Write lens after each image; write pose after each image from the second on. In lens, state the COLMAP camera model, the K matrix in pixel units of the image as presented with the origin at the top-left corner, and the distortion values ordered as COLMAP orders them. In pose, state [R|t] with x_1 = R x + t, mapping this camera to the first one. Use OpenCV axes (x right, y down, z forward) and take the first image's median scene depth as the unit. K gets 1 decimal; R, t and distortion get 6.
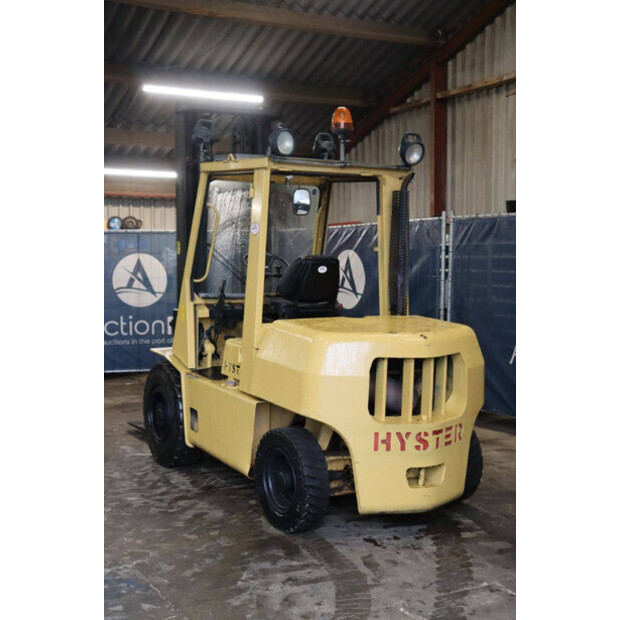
lens RADIAL K [[940.3, 0, 310.0], [0, 940.3, 310.0], [0, 0, 1]] dist [0.159307, 0.043281]
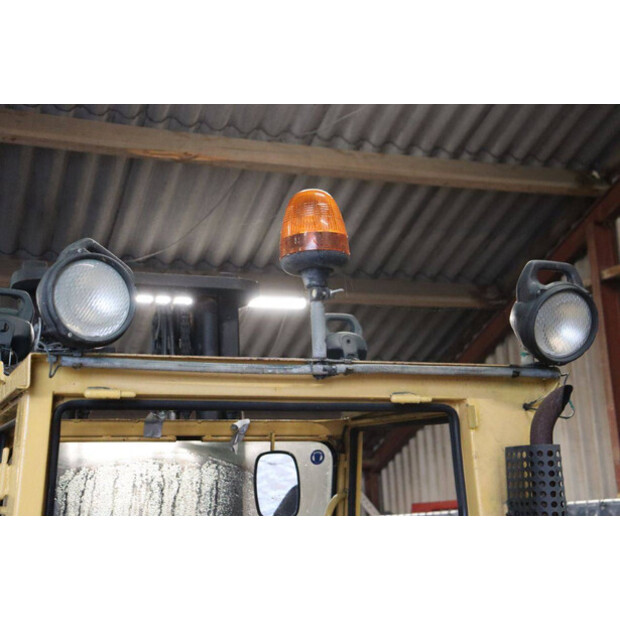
lens RADIAL K [[1021.4, 0, 309.0], [0, 1021.4, 301.9], [0, 0, 1]] dist [0.159932, 0.035419]
pose [[0.988167, -0.068975, -0.136999, 0.074129], [0.030336, 0.963428, -0.266243, -0.084796], [0.150353, 0.258937, 0.954120, 0.660147]]
